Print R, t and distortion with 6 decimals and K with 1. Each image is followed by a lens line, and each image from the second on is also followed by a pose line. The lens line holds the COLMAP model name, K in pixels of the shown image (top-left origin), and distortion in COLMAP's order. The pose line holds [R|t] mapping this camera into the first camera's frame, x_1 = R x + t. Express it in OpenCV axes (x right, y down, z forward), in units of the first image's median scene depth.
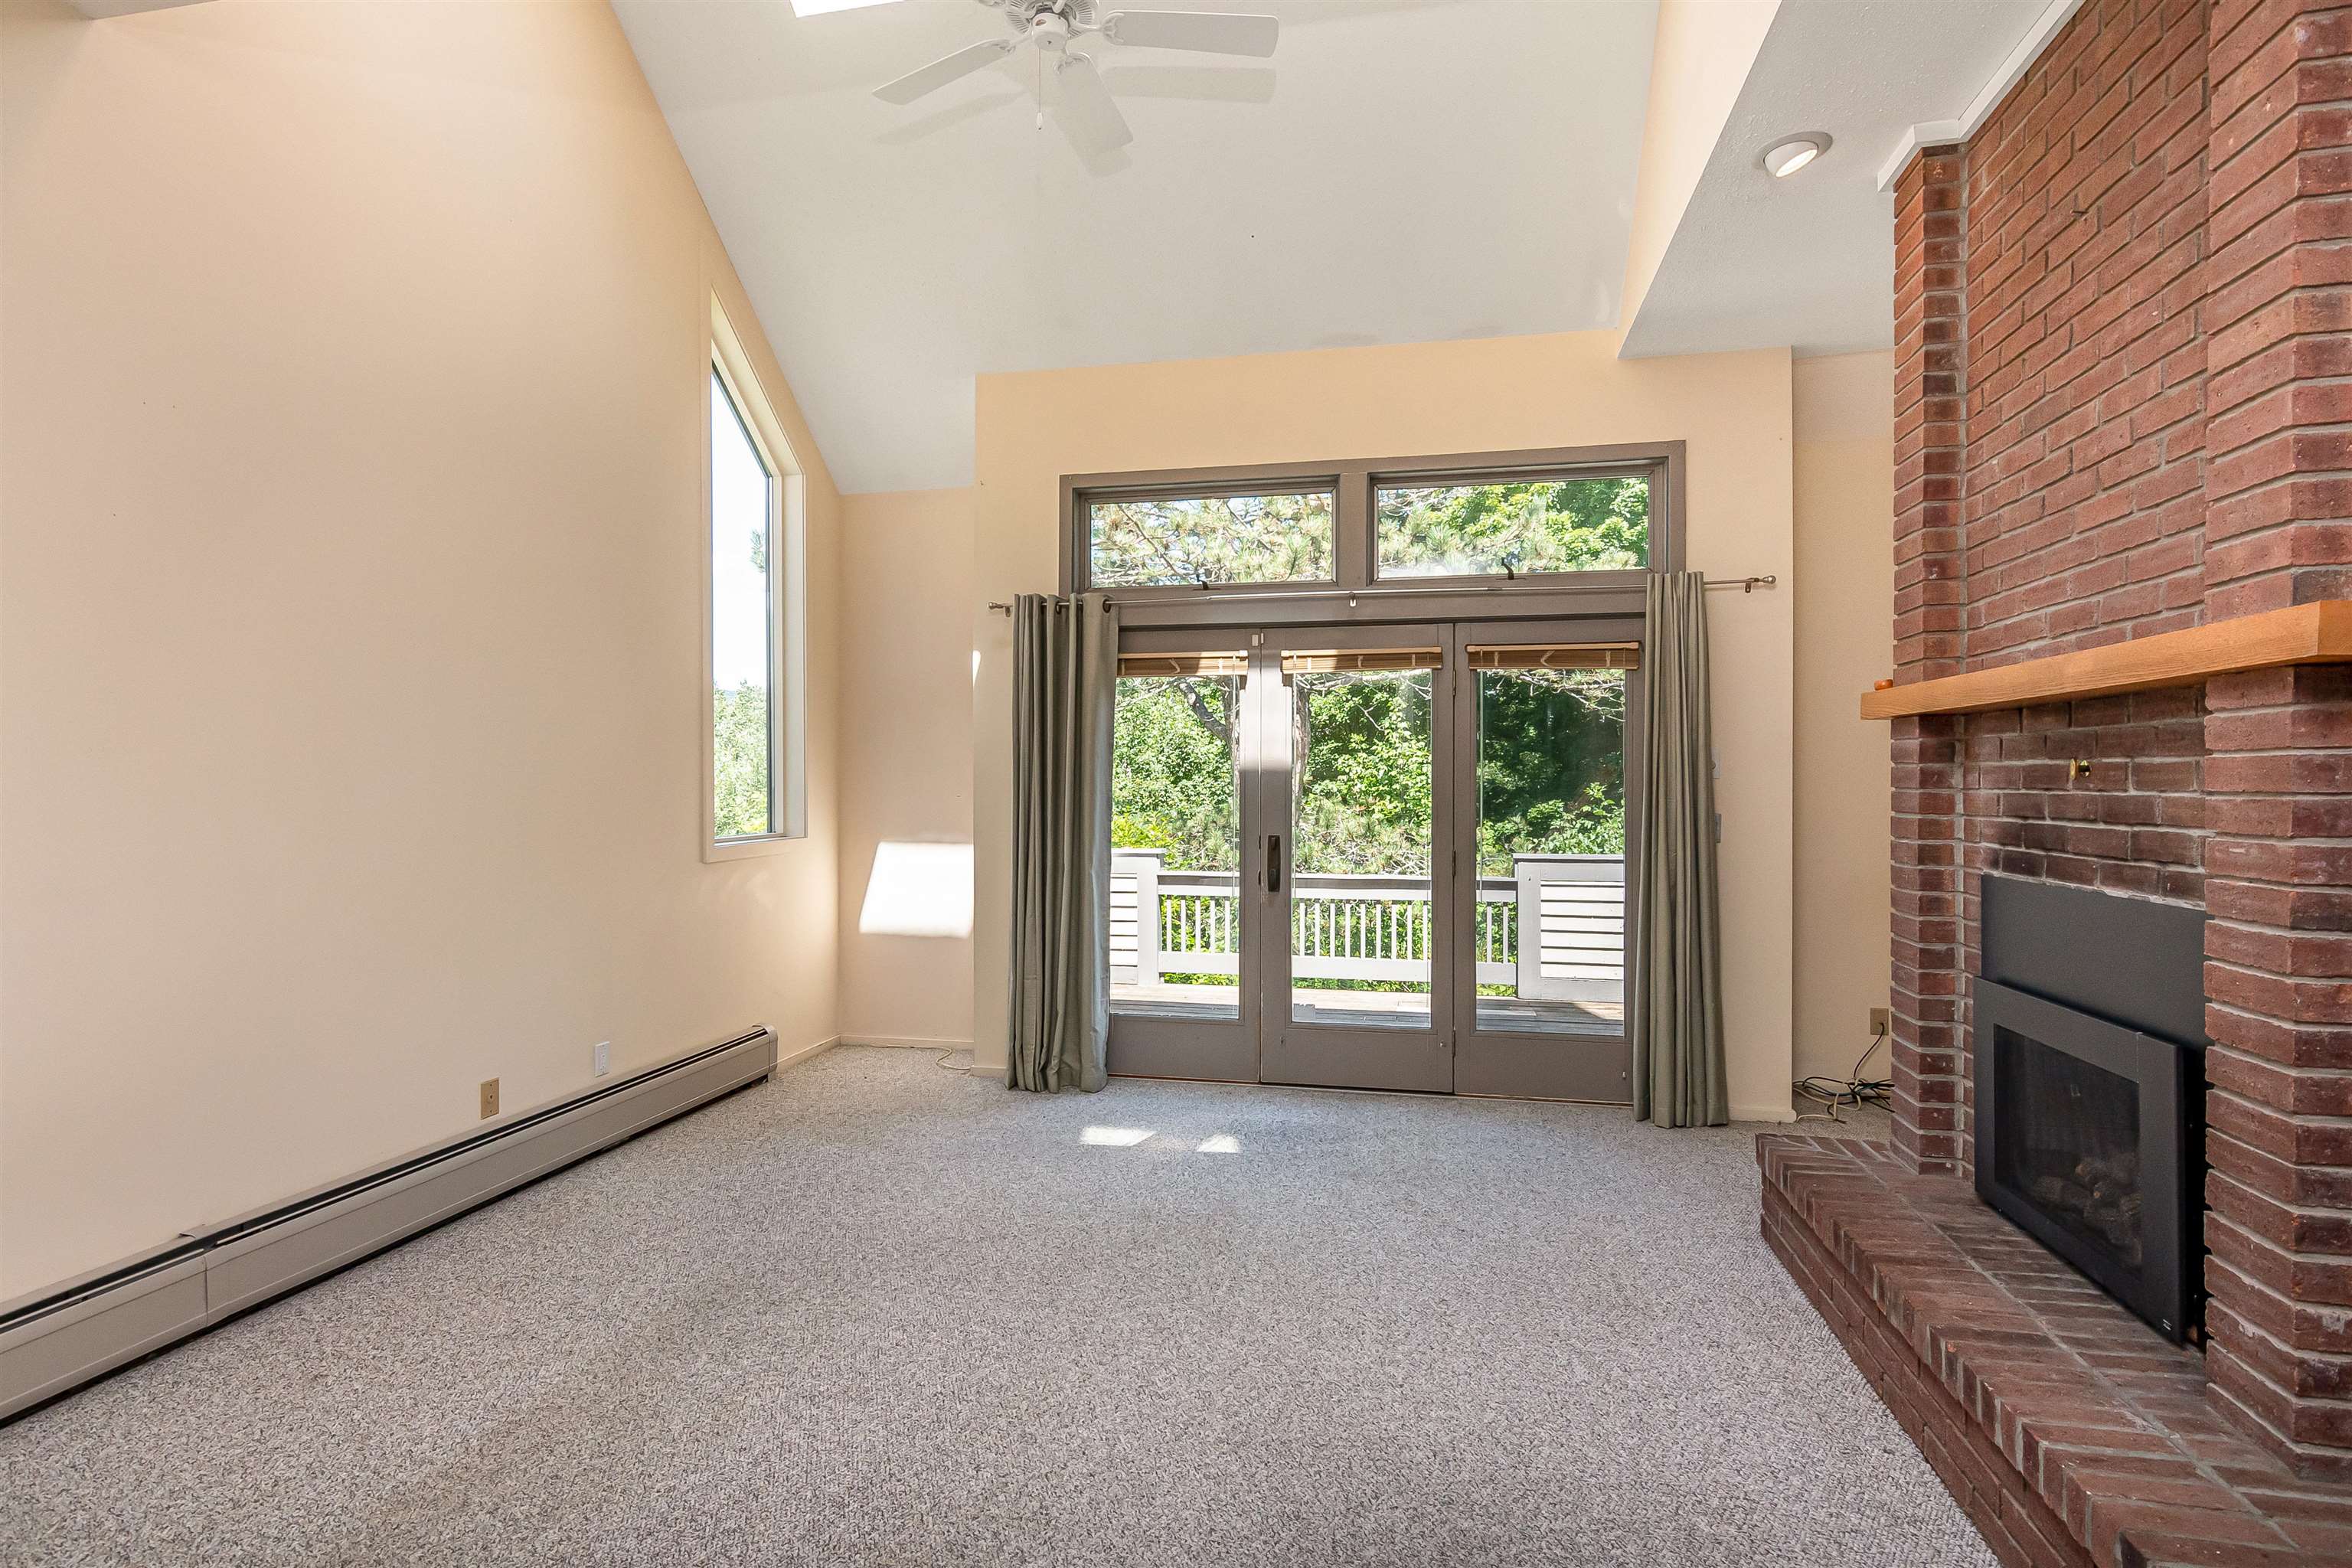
lens RADIAL K [[1174.2, 0, 1186.6], [0, 1174.2, 778.6], [0, 0, 1]] dist [0.000959, -0.005432]
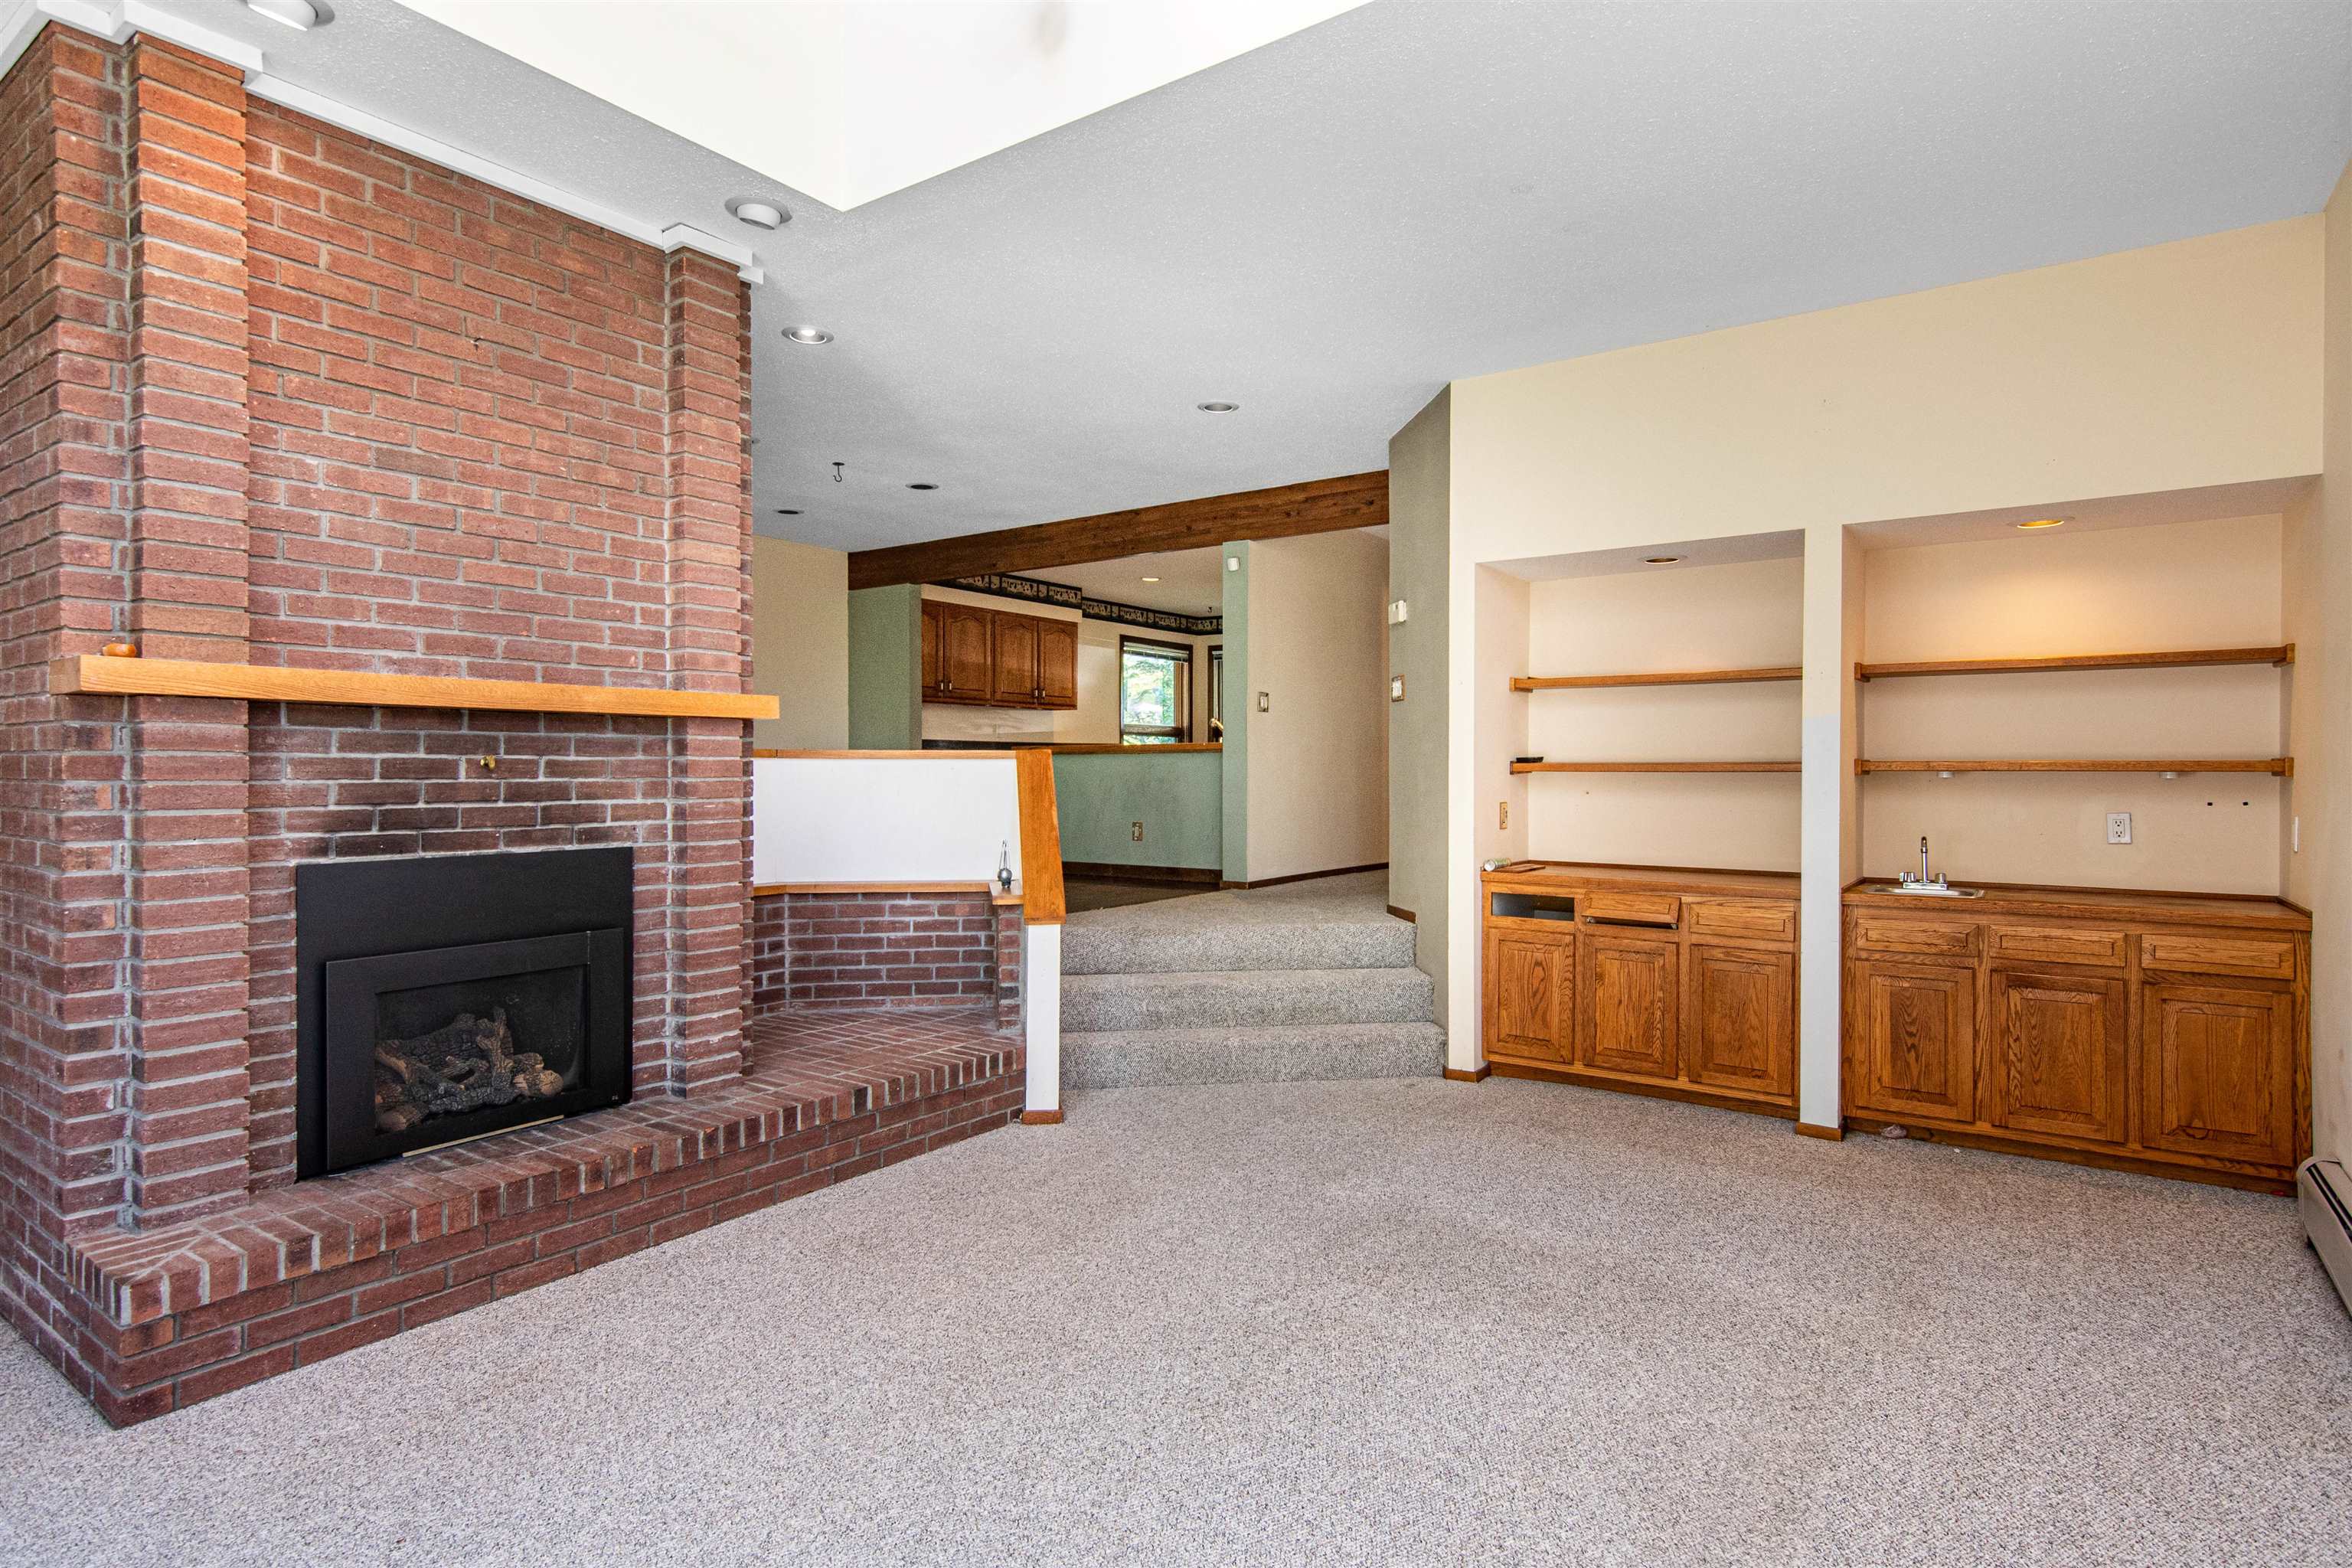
lens RADIAL K [[1282.4, 0, 1187.6], [0, 1282.4, 778.4], [0, 0, 1]] dist [-0.007055, 0.000955]
pose [[-0.926002, -0.004481, 0.377492, -0.532284], [-0.002942, 0.999985, 0.004655, 0.000789], [-0.377507, 0.003200, -0.926001, 2.094648]]
